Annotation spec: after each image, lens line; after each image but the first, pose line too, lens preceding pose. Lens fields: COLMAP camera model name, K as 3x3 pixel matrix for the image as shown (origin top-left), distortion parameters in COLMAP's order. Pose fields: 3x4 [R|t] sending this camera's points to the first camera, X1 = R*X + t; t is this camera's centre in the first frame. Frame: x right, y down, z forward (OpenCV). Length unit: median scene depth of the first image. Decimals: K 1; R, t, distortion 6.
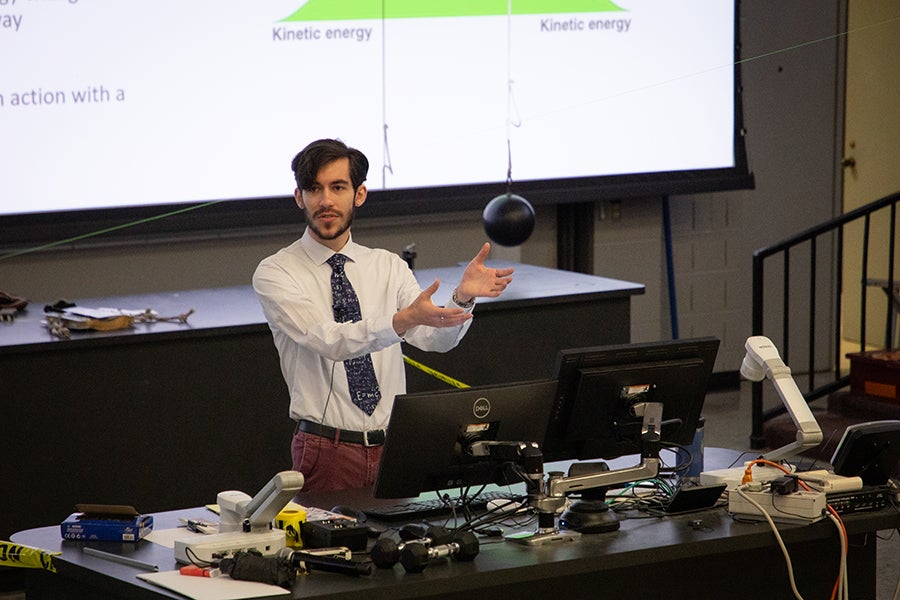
lens RADIAL K [[3370.1, 0, 445.1], [0, 3370.1, 299.7], [0, 0, 1]] dist [0.690031, 0.000000]
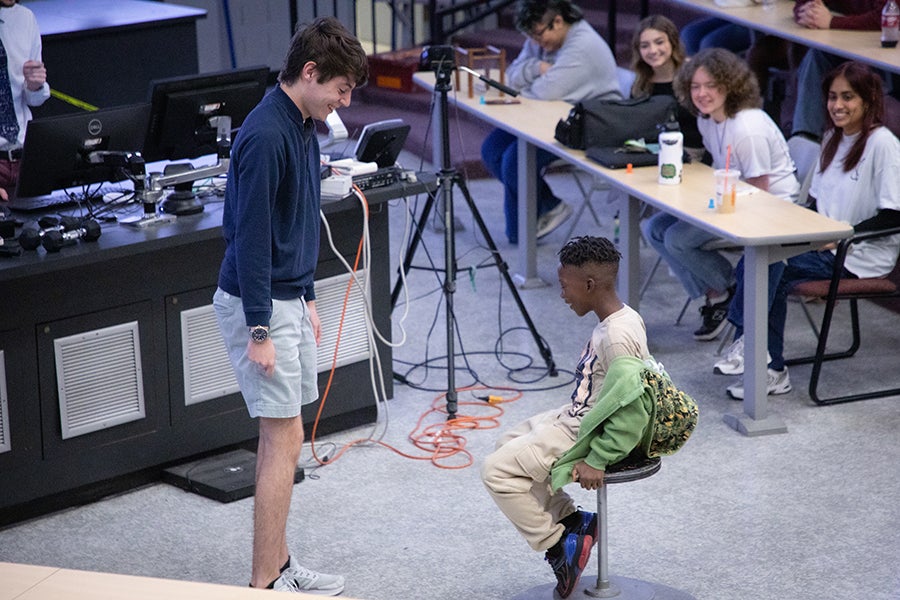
lens RADIAL K [[3370.1, 0, 451.0], [0, 3370.1, 298.1], [0, 0, 1]] dist [0.690031, 0.000000]
pose [[0.988846, -0.064483, 0.134258, -0.035387], [0.047706, 0.991055, 0.124633, -0.062465], [-0.141094, -0.116838, 0.983078, -0.357198]]
